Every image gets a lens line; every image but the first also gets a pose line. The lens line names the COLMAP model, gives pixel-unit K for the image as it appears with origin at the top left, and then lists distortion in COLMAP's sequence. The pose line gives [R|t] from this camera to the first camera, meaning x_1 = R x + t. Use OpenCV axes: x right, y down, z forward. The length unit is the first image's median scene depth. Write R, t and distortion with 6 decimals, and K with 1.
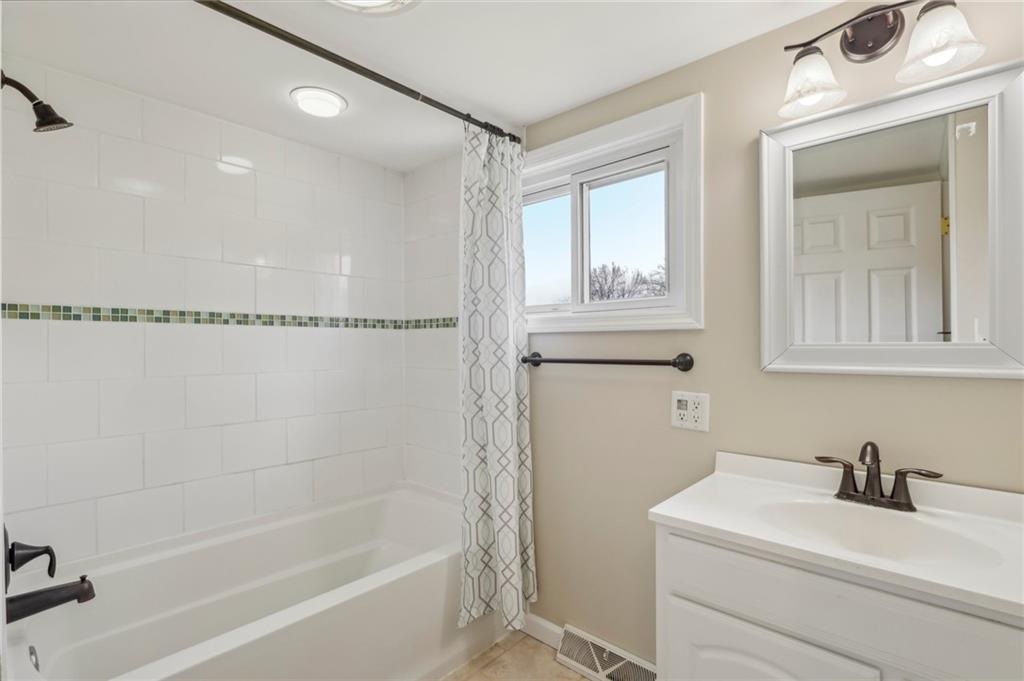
lens RADIAL K [[477.2, 0, 513.5], [0, 477.2, 342.6], [0, 0, 1]] dist [0.001575, 0.000071]
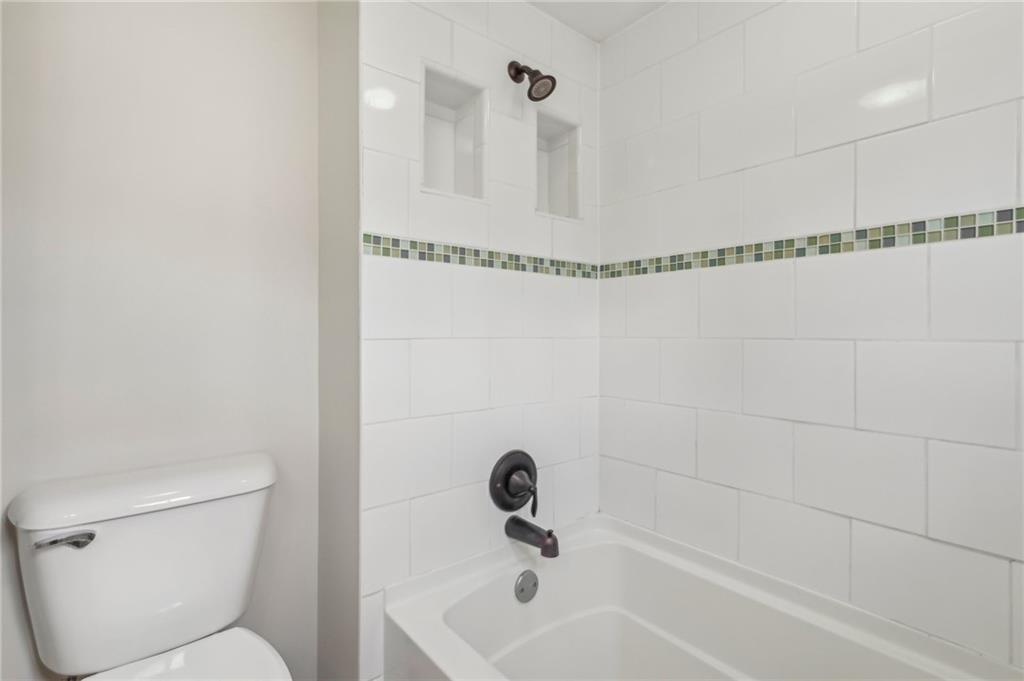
lens RADIAL K [[477.2, 0, 513.9], [0, 477.2, 335.3], [0, 0, 1]] dist [0.001575, 0.000071]
pose [[-0.134931, 0.006533, -0.990833, 0.054335], [0.006159, 0.999964, 0.005755, 0.059202], [0.990836, -0.005326, -0.134967, 0.752608]]
